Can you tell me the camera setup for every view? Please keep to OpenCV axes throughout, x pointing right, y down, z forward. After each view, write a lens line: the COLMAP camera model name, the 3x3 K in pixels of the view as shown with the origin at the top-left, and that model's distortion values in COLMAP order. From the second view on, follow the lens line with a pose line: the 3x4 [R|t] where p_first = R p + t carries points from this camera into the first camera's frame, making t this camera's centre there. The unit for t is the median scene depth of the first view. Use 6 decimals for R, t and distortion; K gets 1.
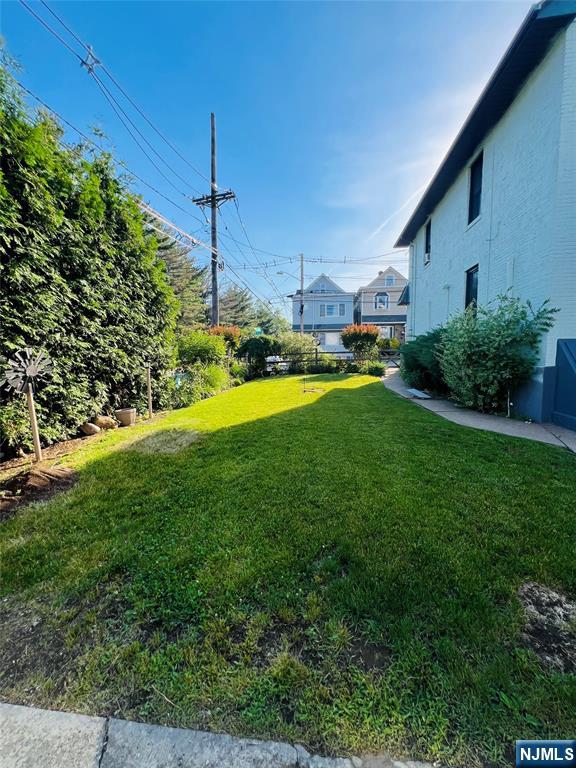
lens RADIAL K [[309.3, 0, 291.7], [0, 309.3, 383.0], [0, 0, 1]] dist [-0.001711, 0.000767]
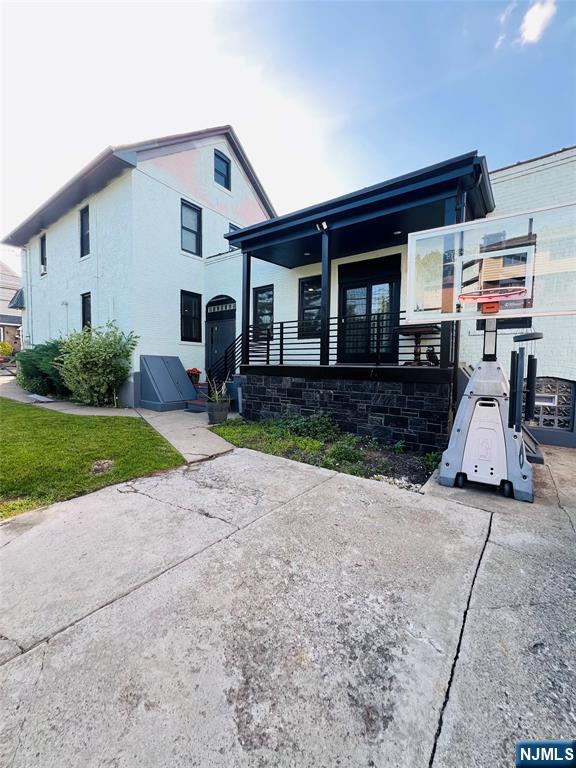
lens RADIAL K [[309.3, 0, 292.5], [0, 309.3, 381.7], [0, 0, 1]] dist [-0.001711, 0.000767]
pose [[0.480790, -0.032163, 0.876246, -0.124082], [0.061204, 0.998121, 0.003054, 0.028973], [-0.874697, 0.052162, 0.481855, -0.326356]]
